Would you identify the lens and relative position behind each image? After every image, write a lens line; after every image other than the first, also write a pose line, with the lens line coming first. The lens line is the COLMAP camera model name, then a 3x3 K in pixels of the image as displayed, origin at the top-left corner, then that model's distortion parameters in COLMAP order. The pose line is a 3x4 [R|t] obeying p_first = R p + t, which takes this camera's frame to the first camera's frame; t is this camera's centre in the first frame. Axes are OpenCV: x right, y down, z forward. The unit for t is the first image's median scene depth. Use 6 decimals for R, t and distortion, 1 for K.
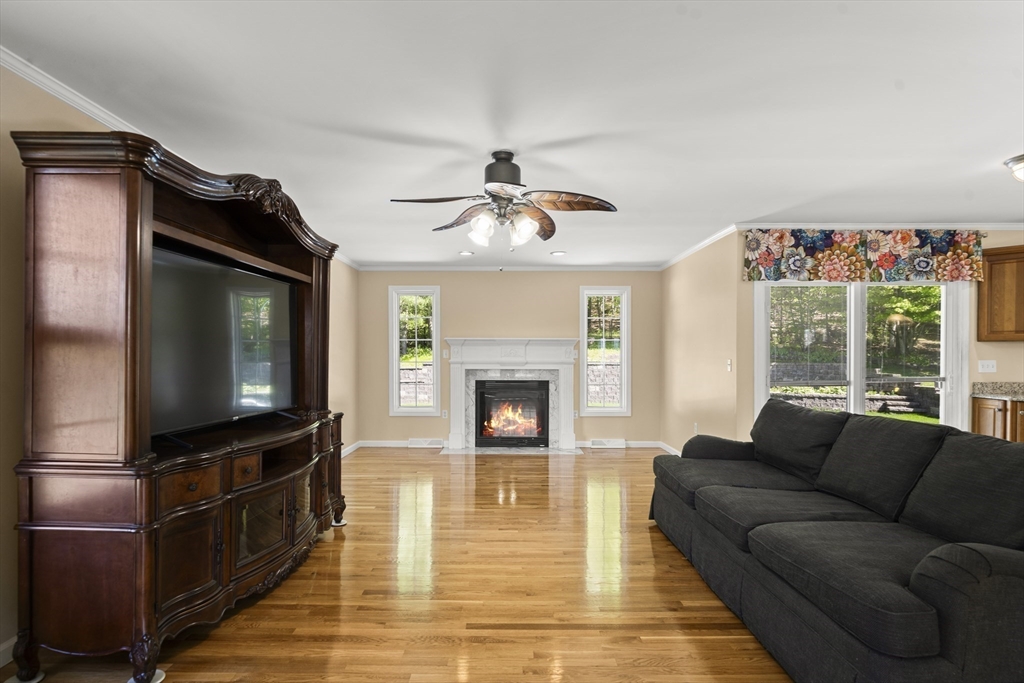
lens RADIAL K [[534.6, 0, 512.1], [0, 534.6, 361.5], [0, 0, 1]] dist [0.002904, 0.000230]
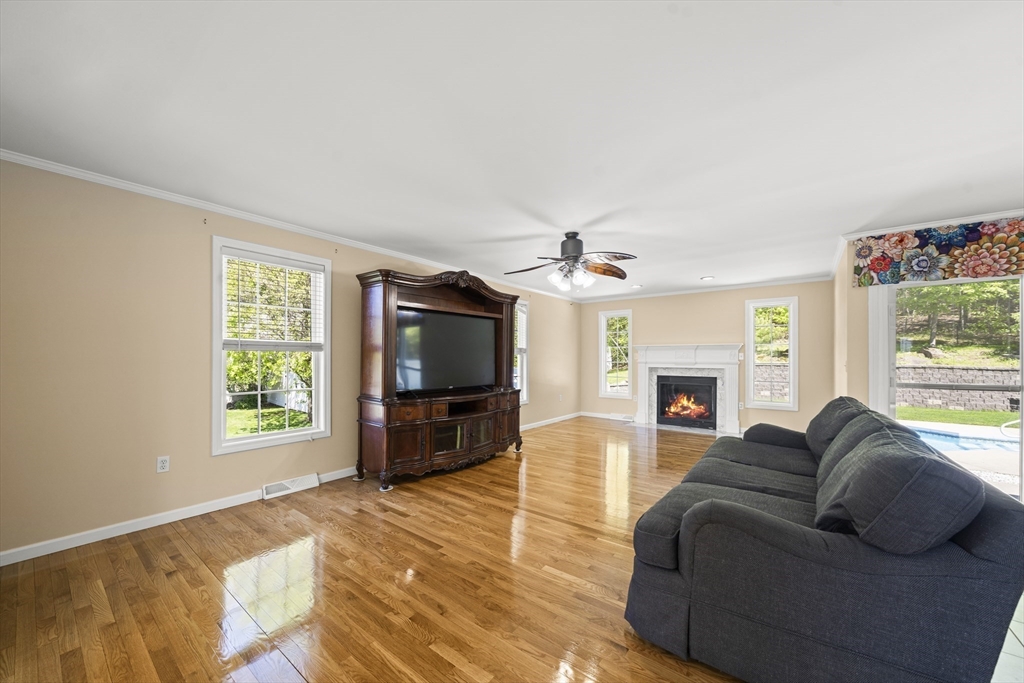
lens RADIAL K [[380.3, 0, 509.5], [0, 380.3, 357.8], [0, 0, 1]] dist [-0.002399, -0.000189]
pose [[0.789010, 0.000314, -0.614380, 0.358537], [-0.007166, 0.999937, -0.008692, 0.001399], [0.614338, 0.011261, 0.788962, -0.017607]]
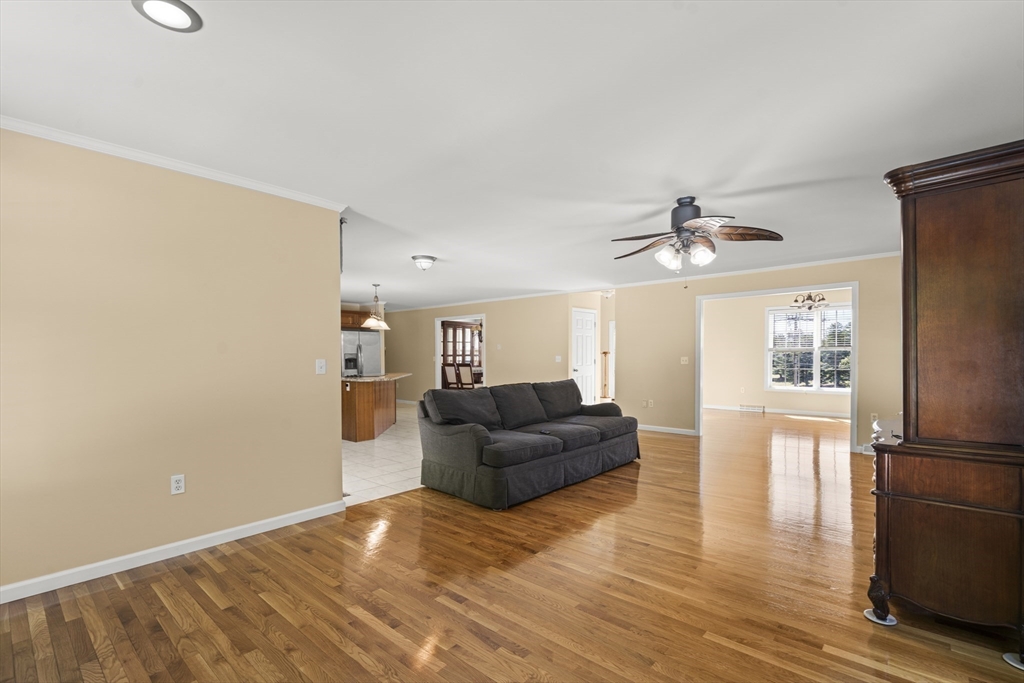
lens RADIAL K [[464.8, 0, 509.4], [0, 464.8, 365.3], [0, 0, 1]] dist [0.000351, 0.000022]
pose [[-0.743946, -0.017031, 0.668022, -0.302663], [0.007646, 0.999393, 0.033994, -0.019695], [-0.668196, 0.030397, -0.743364, 1.404438]]
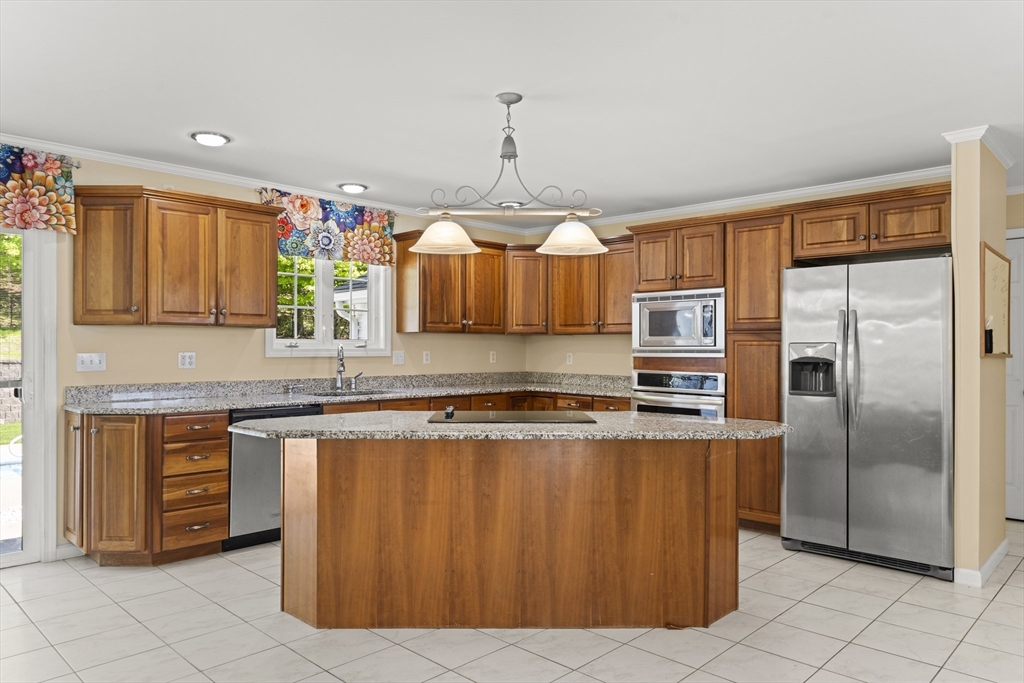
lens RADIAL K [[685.5, 0, 509.0], [0, 685.5, 346.5], [0, 0, 1]] dist [-0.001947, 0.000355]
pose [[0.700678, 0.000348, 0.713478, 0.652483], [0.007669, 0.999938, -0.008019, 0.000454], [-0.713437, 0.011090, 0.700632, 0.024484]]
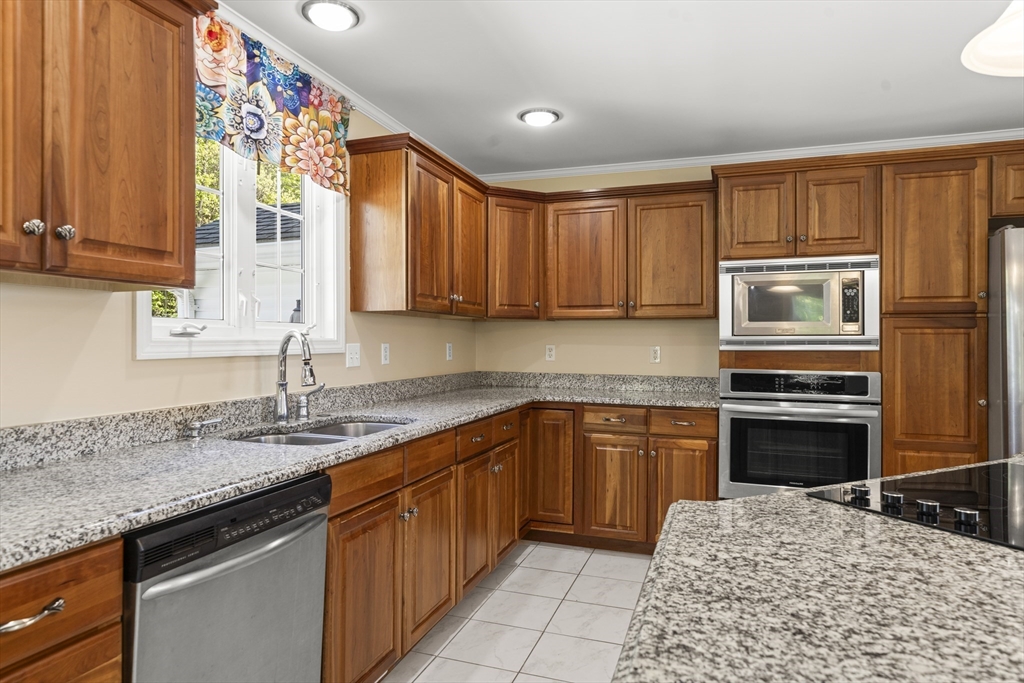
lens RADIAL K [[611.9, 0, 506.2], [0, 611.9, 338.9], [0, 0, 1]] dist [0.000898, 0.000184]
pose [[0.340414, -0.000890, 0.940275, 0.844166], [0.010594, 0.999940, -0.002889, -0.004100], [-0.940216, 0.010945, 0.340403, 0.656234]]
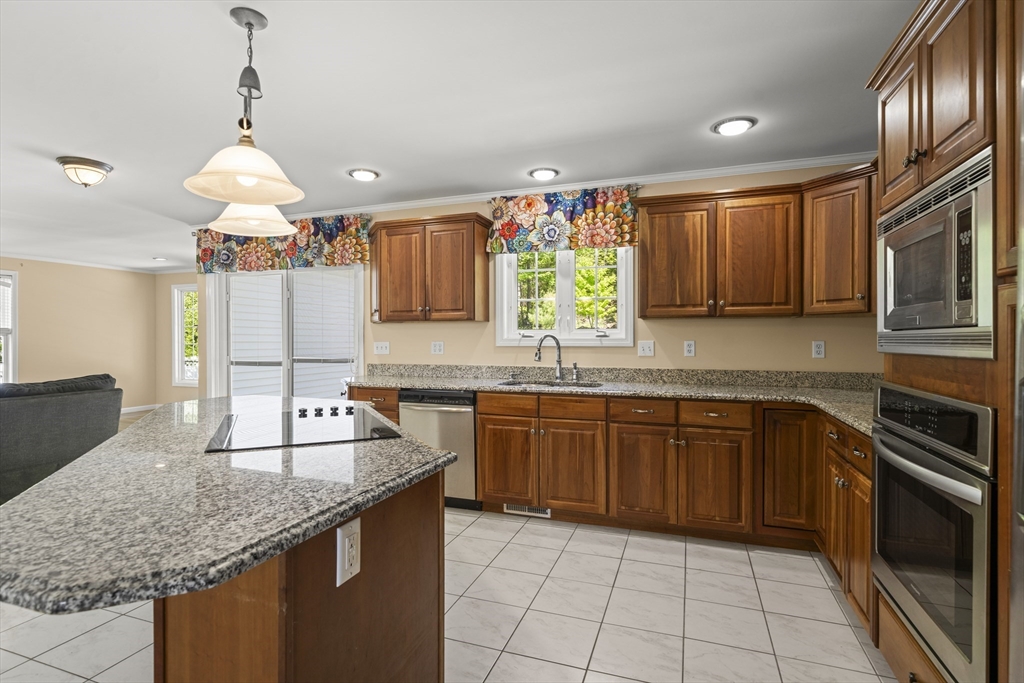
lens RADIAL K [[509.4, 0, 512.0], [0, 509.4, 341.5], [0, 0, 1]] dist [-0.000134, 0.000074]
pose [[0.938998, -0.003490, -0.343906, 1.464610], [0.001081, 0.999974, -0.007195, 0.003823], [0.343922, 0.006384, 0.938977, 0.197687]]
